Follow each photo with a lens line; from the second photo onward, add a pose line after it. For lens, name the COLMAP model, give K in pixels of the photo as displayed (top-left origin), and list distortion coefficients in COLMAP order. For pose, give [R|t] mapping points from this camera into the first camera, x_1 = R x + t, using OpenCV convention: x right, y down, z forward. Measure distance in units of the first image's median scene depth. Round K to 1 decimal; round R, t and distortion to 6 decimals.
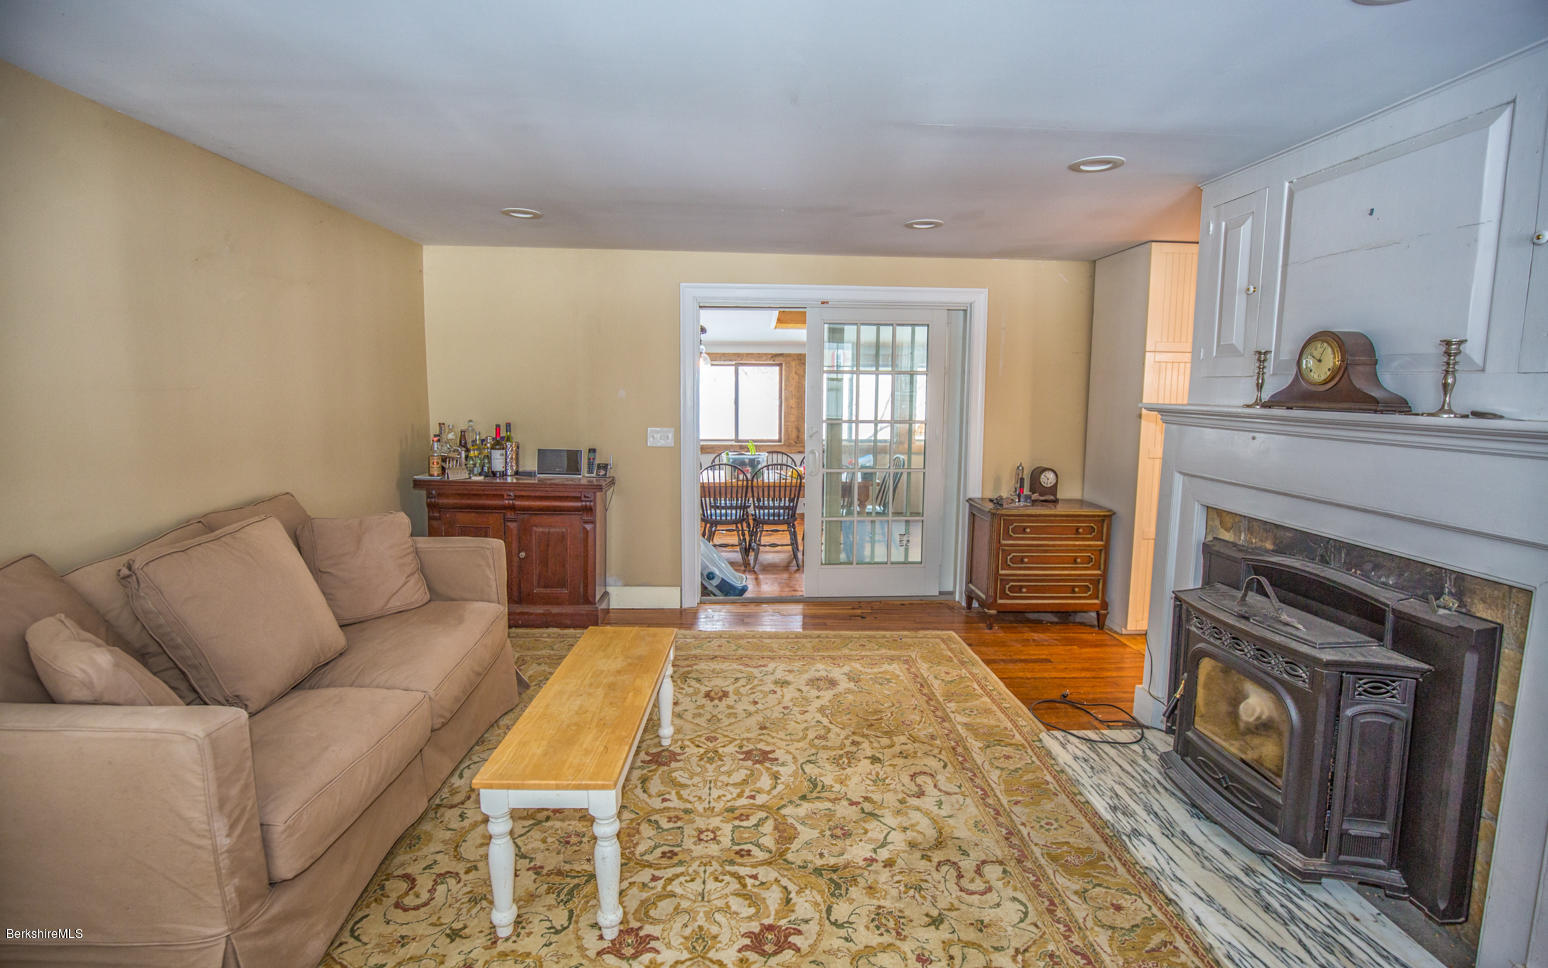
lens RADIAL K [[725.8, 0, 768.2], [0, 725.8, 489.5], [0, 0, 1]] dist [-0.021669, 0.003623]
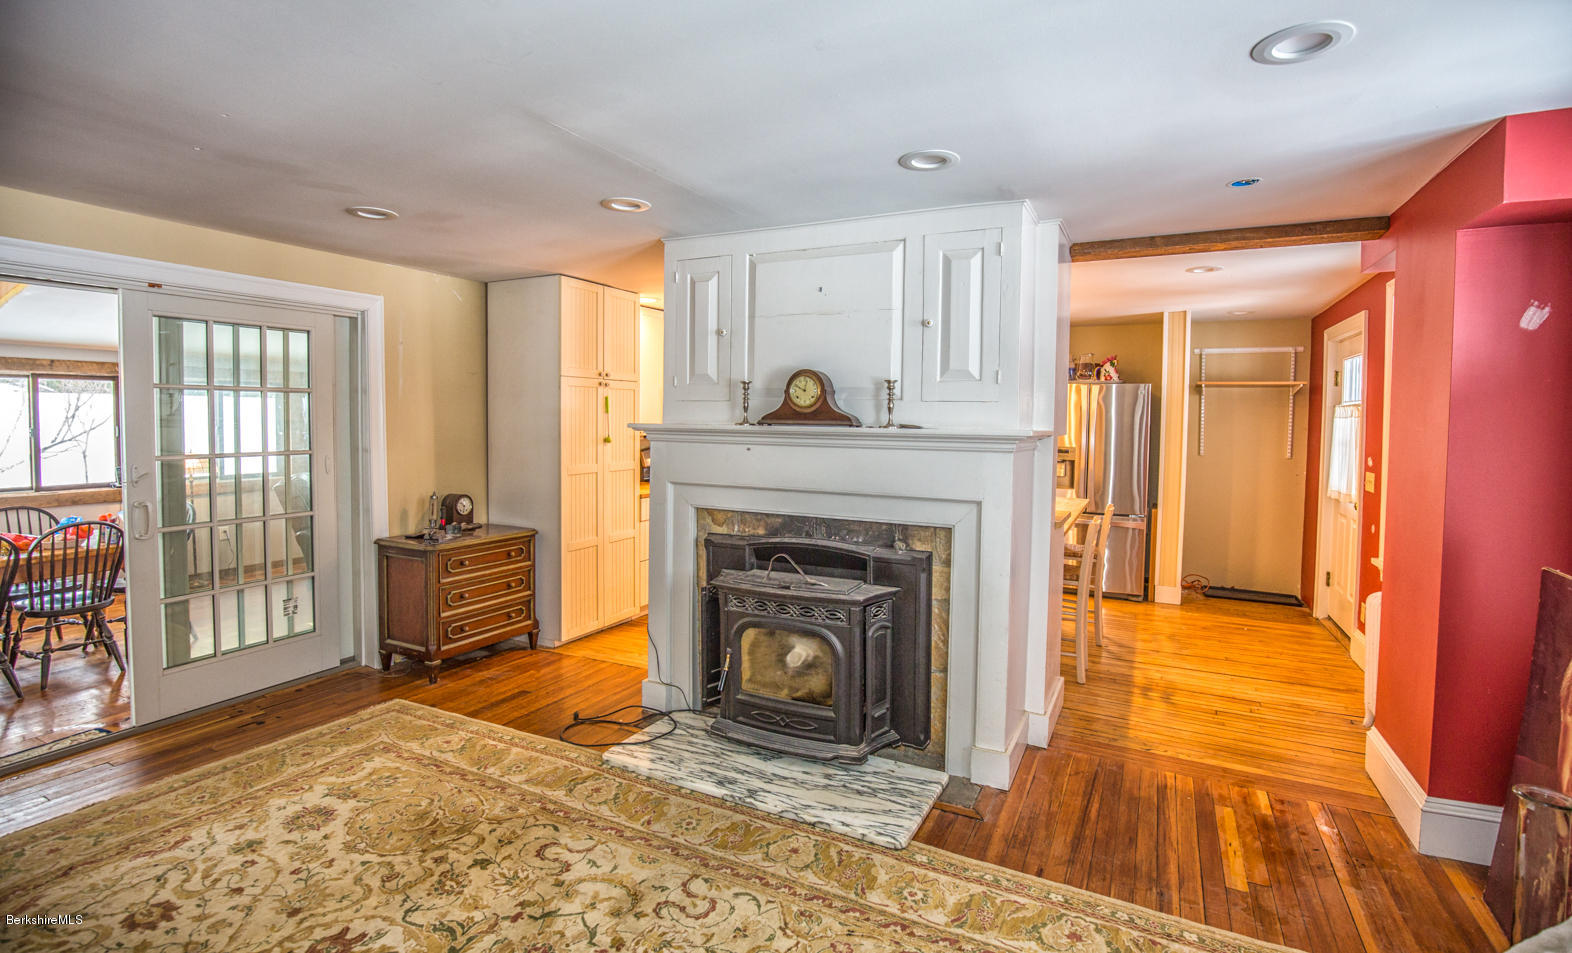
lens RADIAL K [[745.1, 0, 787.9], [0, 745.1, 464.5], [0, 0, 1]] dist [-0.021584, 0.003092]
pose [[0.492138, -0.059385, 0.868489, -0.414026], [0.116937, 0.993138, 0.001645, -0.035877], [-0.862627, 0.100749, 0.495705, 0.271701]]
